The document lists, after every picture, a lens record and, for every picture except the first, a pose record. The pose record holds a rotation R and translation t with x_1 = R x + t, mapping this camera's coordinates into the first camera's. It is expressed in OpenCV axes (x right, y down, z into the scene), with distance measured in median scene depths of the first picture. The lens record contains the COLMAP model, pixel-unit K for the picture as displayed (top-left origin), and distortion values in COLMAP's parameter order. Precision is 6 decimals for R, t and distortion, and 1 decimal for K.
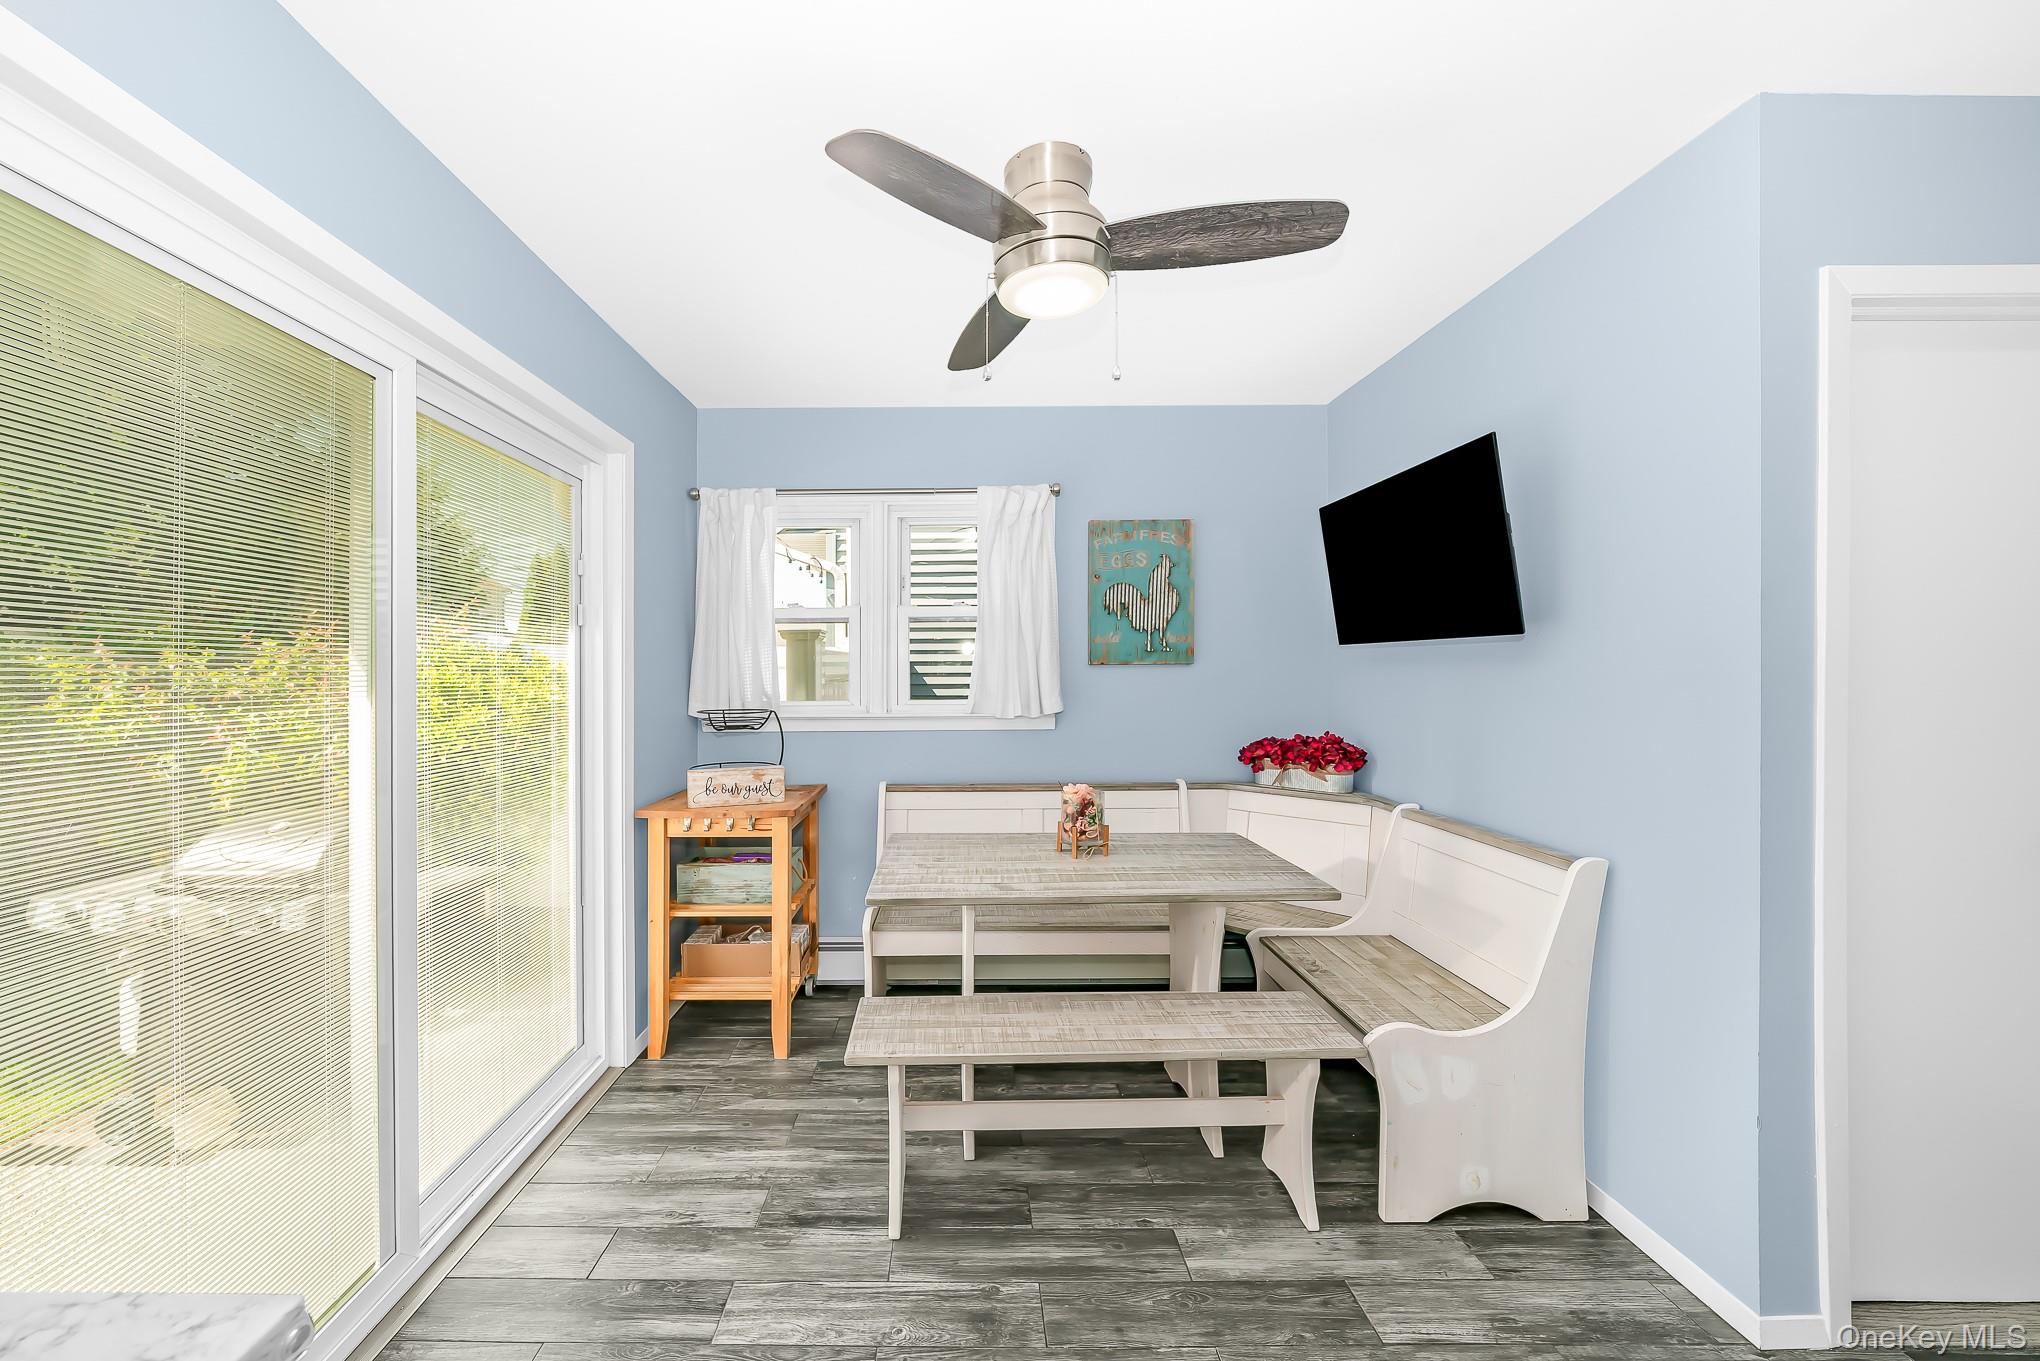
lens RADIAL K [[751.5, 0, 1030.6], [0, 751.5, 672.5], [0, 0, 1]] dist [-0.014135, 0.000035]
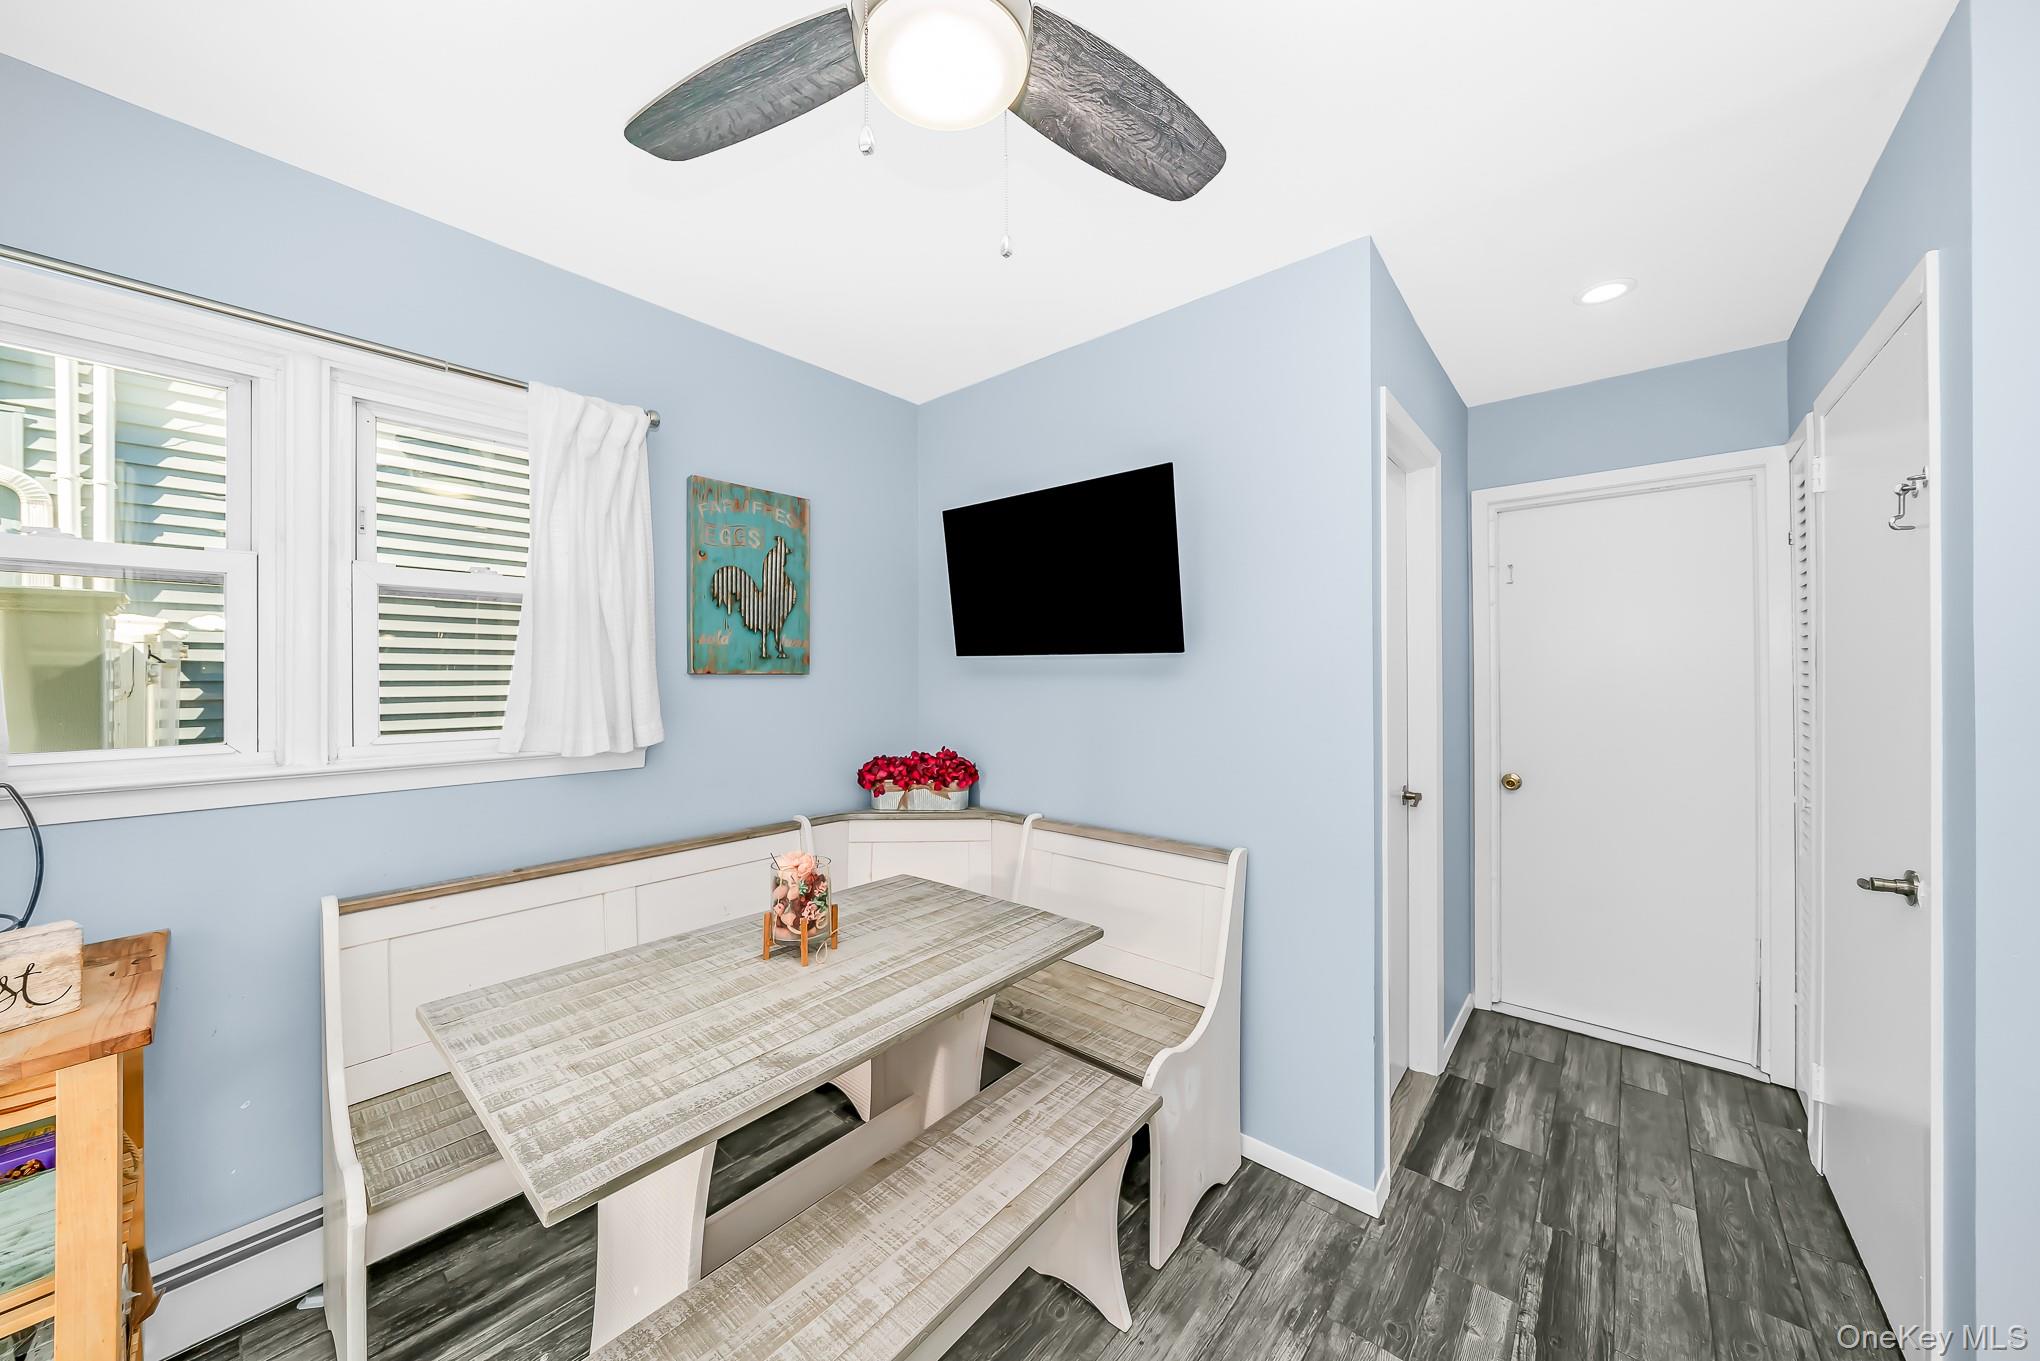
lens RADIAL K [[720.9, 0, 1028.2], [0, 720.9, 683.3], [0, 0, 1]] dist [-0.005361, -0.000026]
pose [[0.726264, 0.002040, 0.687413, -0.179250], [-0.006113, 0.999975, 0.003491, -0.006343], [-0.687389, -0.006737, 0.726258, 0.296891]]
